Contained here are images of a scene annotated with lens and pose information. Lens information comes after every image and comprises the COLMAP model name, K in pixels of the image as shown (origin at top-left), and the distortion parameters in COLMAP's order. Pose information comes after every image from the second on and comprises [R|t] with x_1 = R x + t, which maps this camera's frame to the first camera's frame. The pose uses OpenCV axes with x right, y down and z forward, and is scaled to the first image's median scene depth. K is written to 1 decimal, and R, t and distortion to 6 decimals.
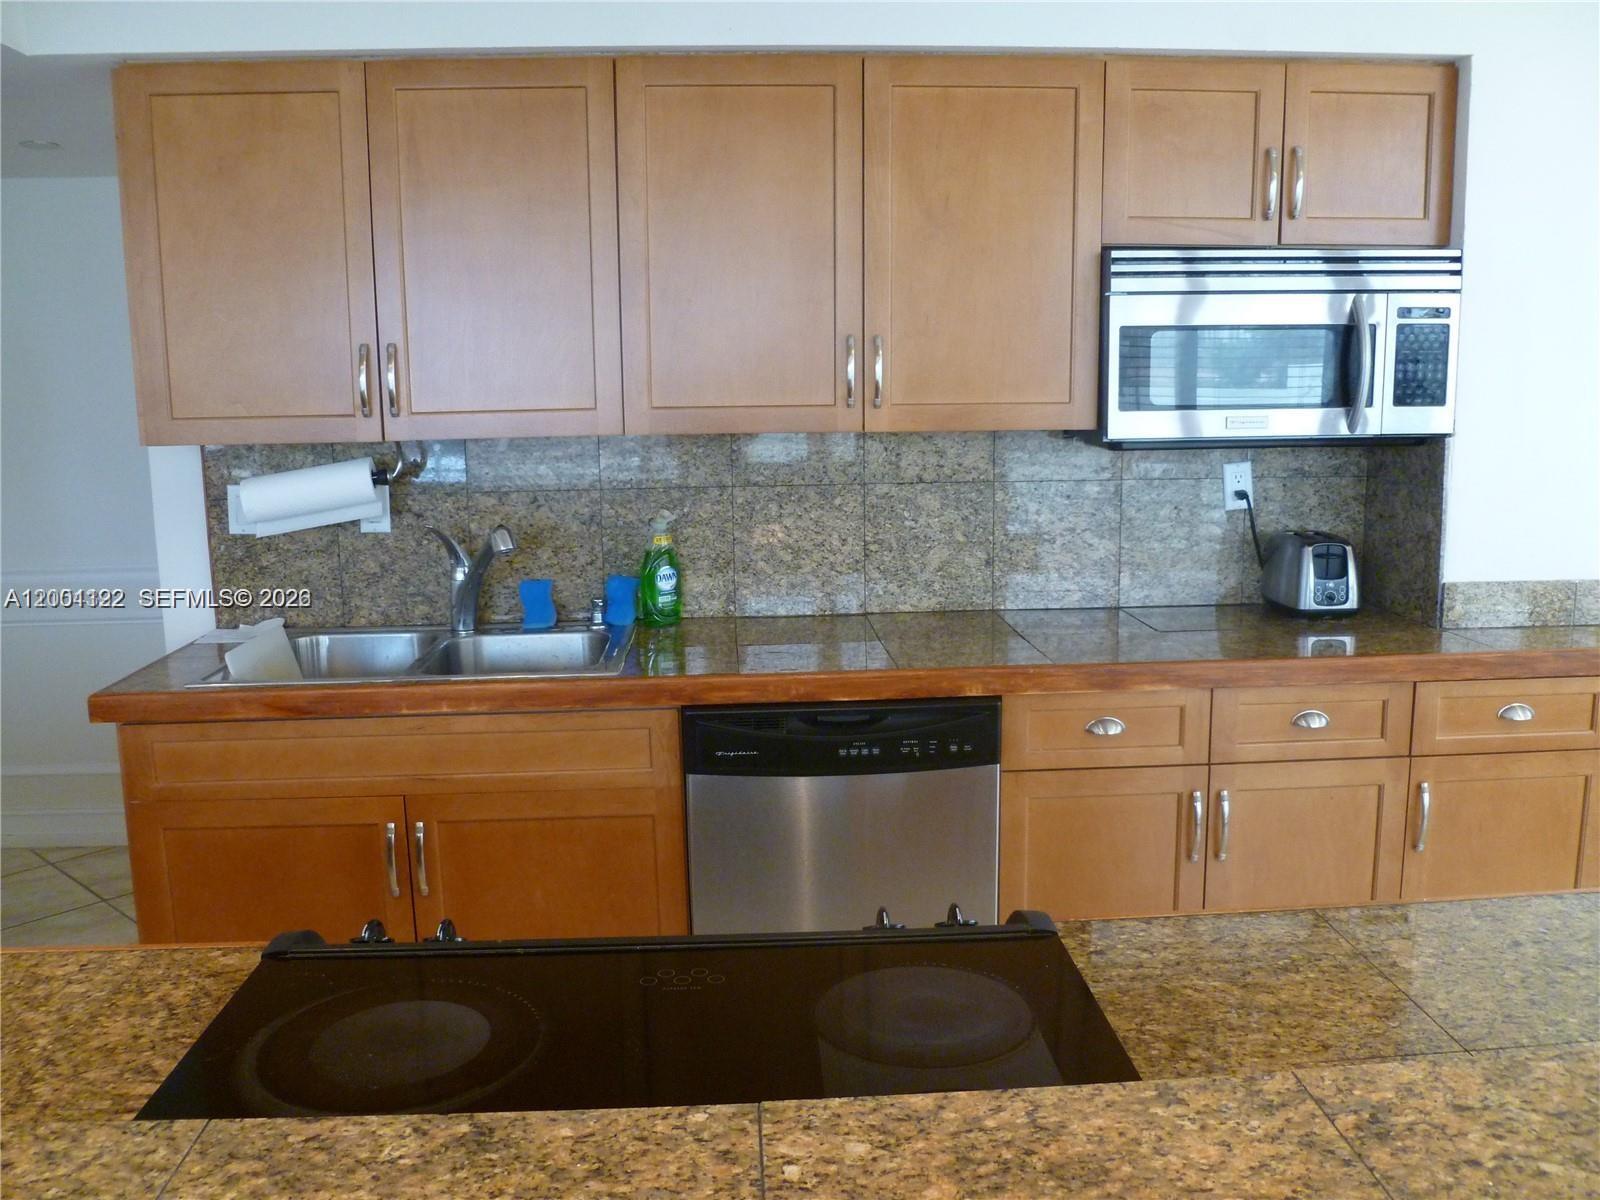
lens RADIAL K [[1330.8, 0, 800.0], [0, 1330.8, 600.0], [0, 0, 1]] dist [-0.090022, 0.004635]
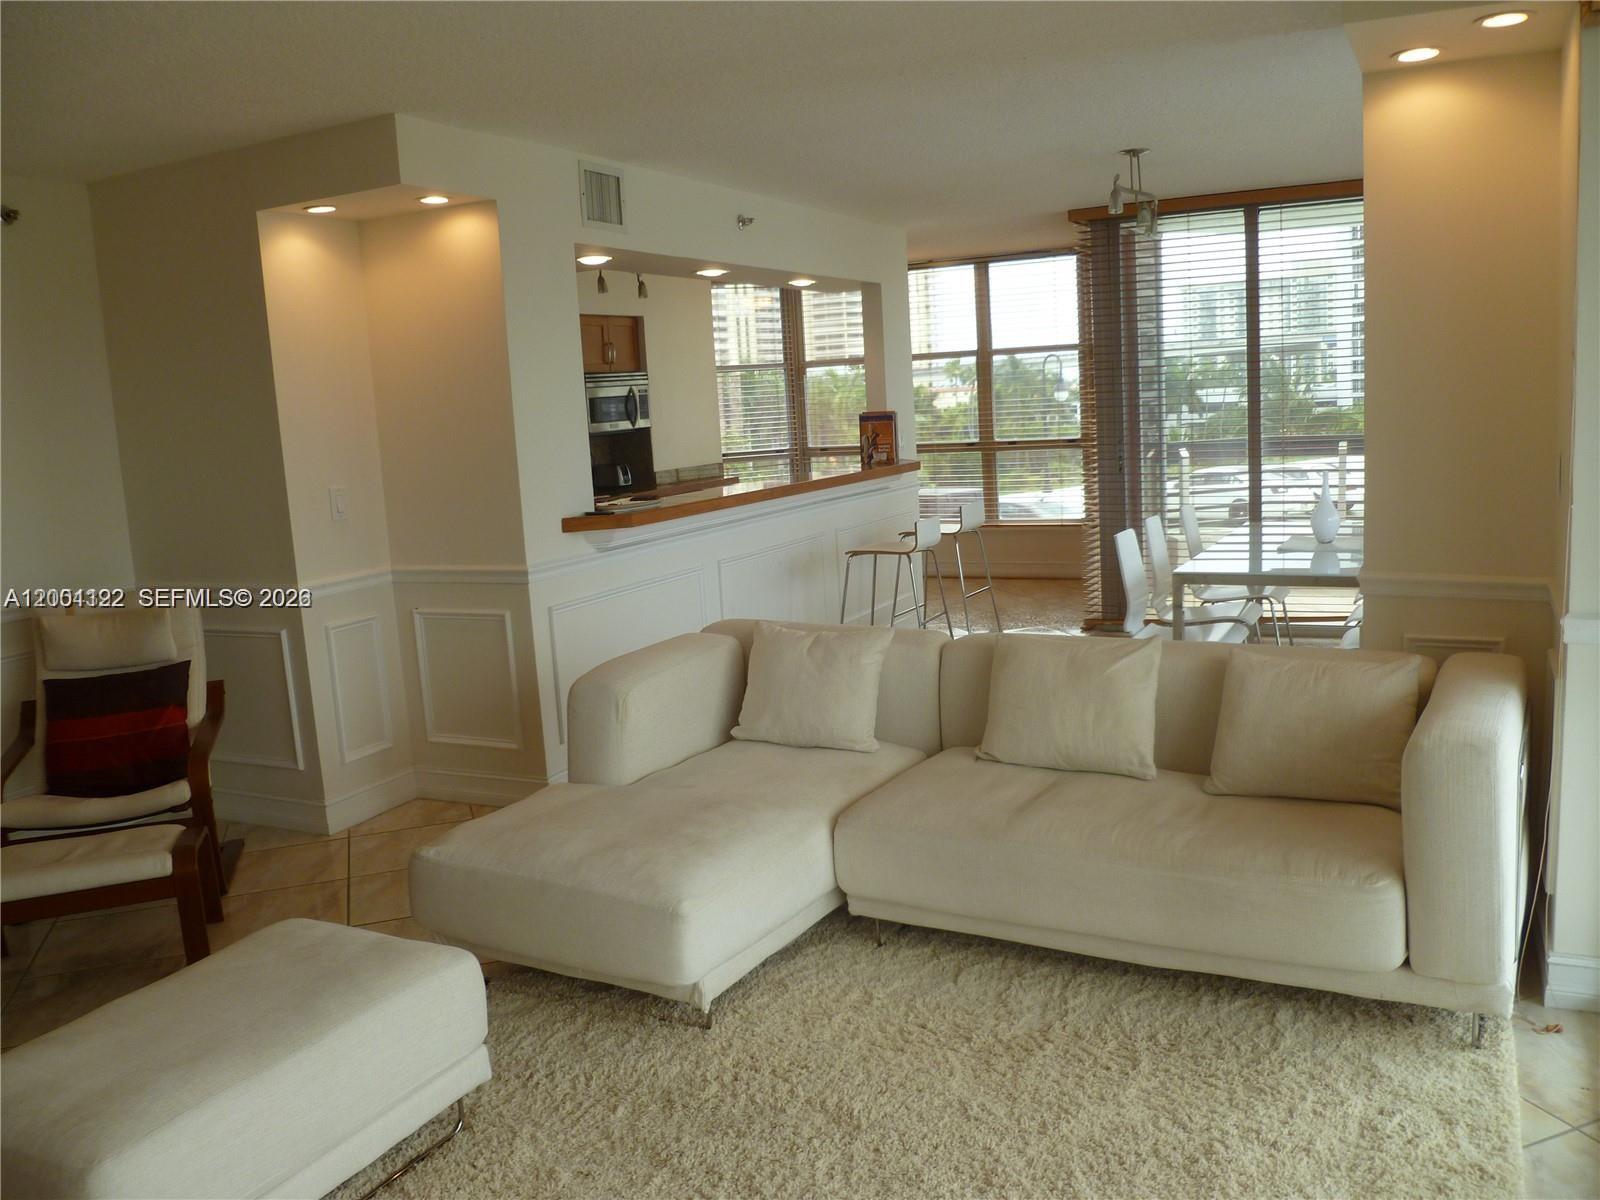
lens RADIAL K [[1330.8, 0, 800.0], [0, 1330.8, 600.0], [0, 0, 1]] dist [-0.090022, 0.004635]
pose [[0.491245, -0.146245, 0.858656, -2.319845], [0.200181, 0.978372, 0.052110, 0.207409], [-0.847706, 0.146288, 0.509896, -1.009785]]
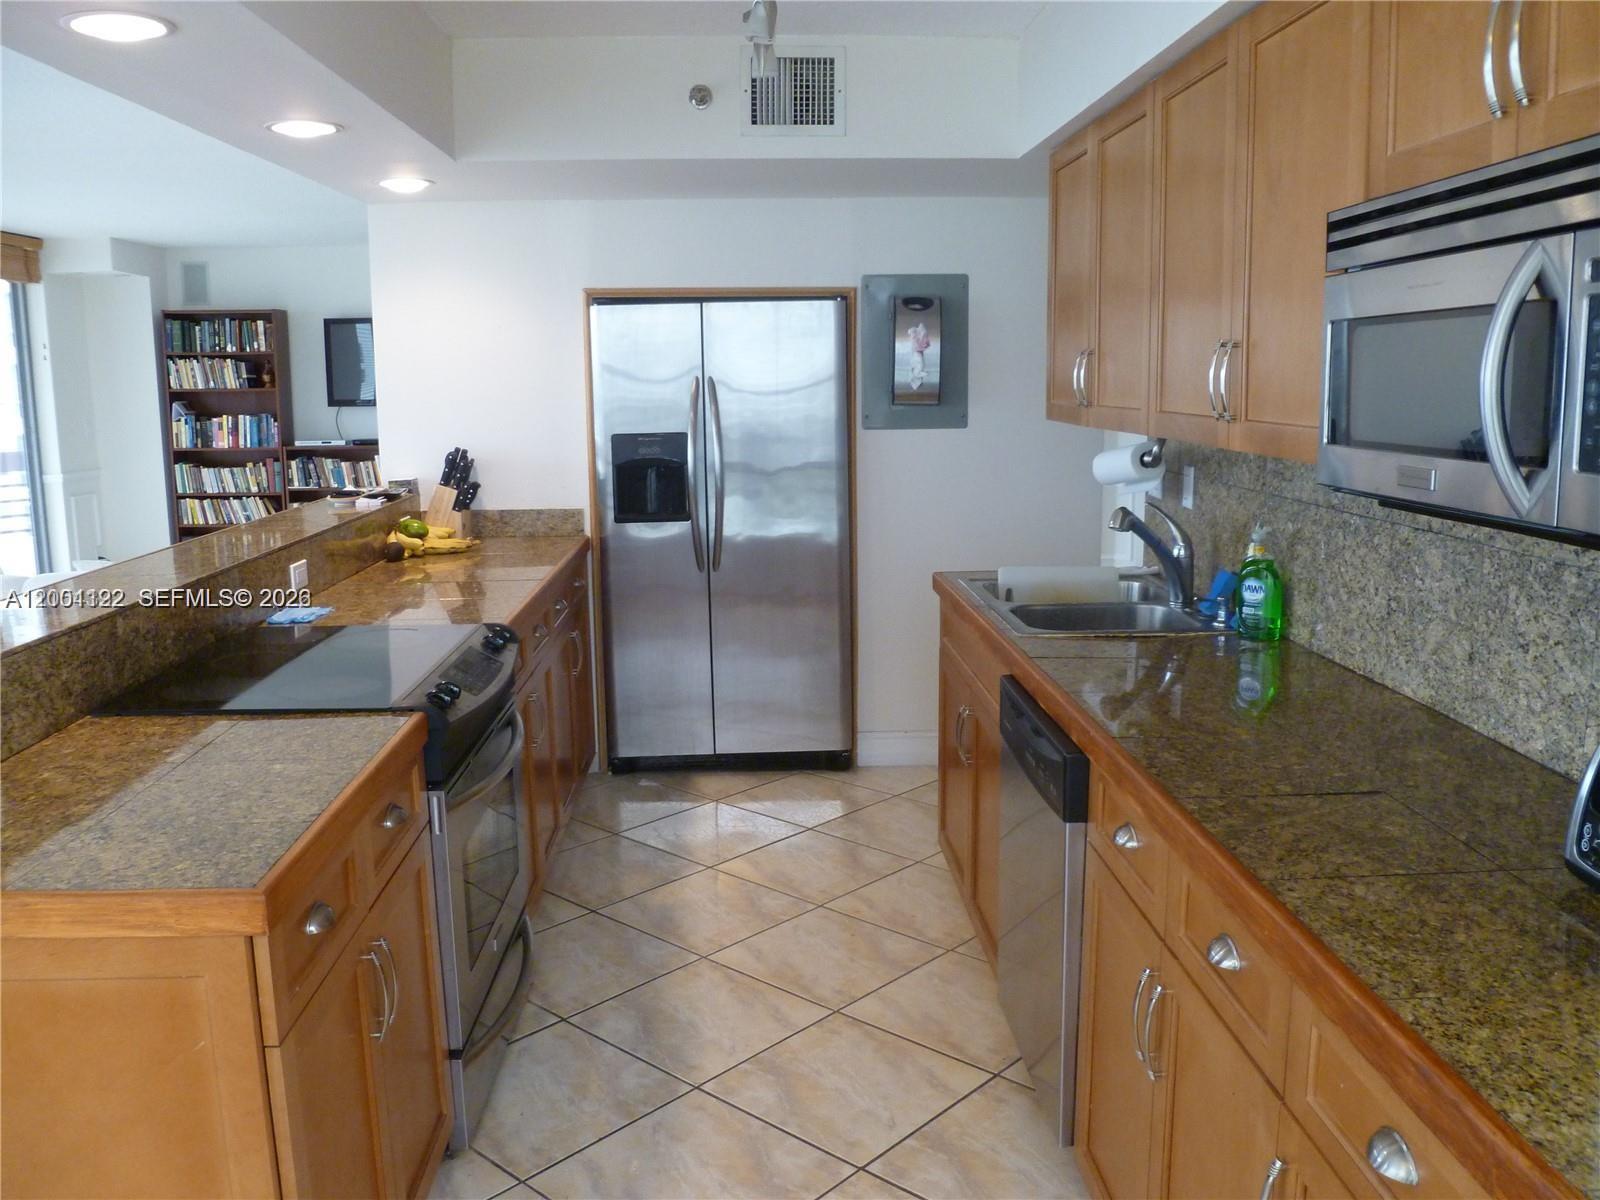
lens RADIAL K [[1330.8, 0, 800.0], [0, 1330.8, 600.0], [0, 0, 1]] dist [-0.090022, 0.004635]
pose [[-0.009169, 0.181164, -0.983410, 0.843164], [-0.158781, 0.970711, 0.180304, -0.130044], [0.987271, 0.157800, 0.019865, 0.657444]]
